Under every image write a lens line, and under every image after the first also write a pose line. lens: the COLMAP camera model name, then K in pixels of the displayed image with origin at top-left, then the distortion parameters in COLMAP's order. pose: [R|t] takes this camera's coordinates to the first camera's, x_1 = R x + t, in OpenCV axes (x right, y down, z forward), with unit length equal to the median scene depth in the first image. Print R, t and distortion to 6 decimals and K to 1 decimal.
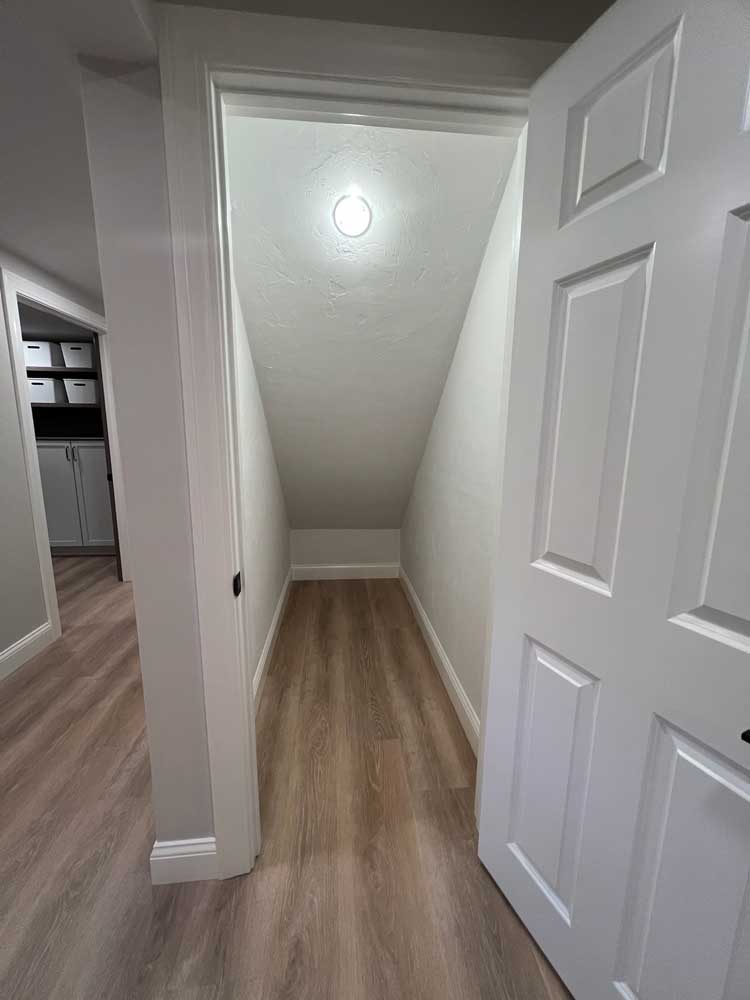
lens RADIAL K [[399.3, 0, 371.2], [0, 399.3, 498.0], [0, 0, 1]] dist [-0.001800, 0.000557]
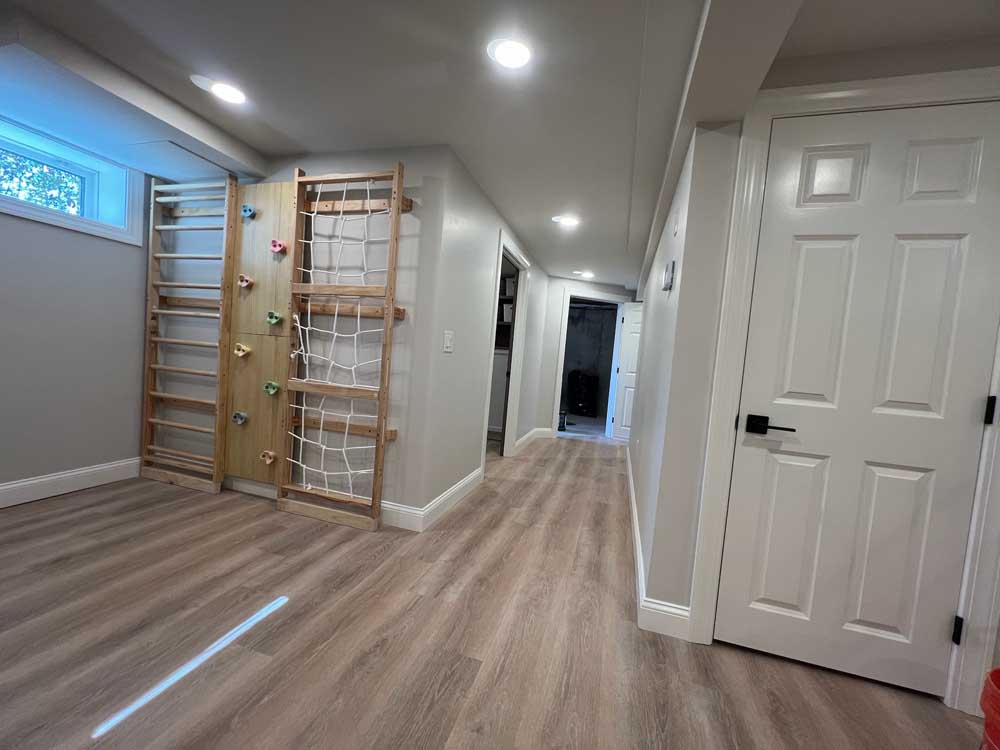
lens RADIAL K [[399.3, 0, 498.0], [0, 399.3, 376.1], [0, 0, 1]] dist [-0.001800, 0.000557]
pose [[0.924309, 0.082157, -0.372698, -0.243455], [-0.134481, 0.984032, -0.116602, 0.139663], [0.357167, 0.157897, 0.920598, -0.276794]]
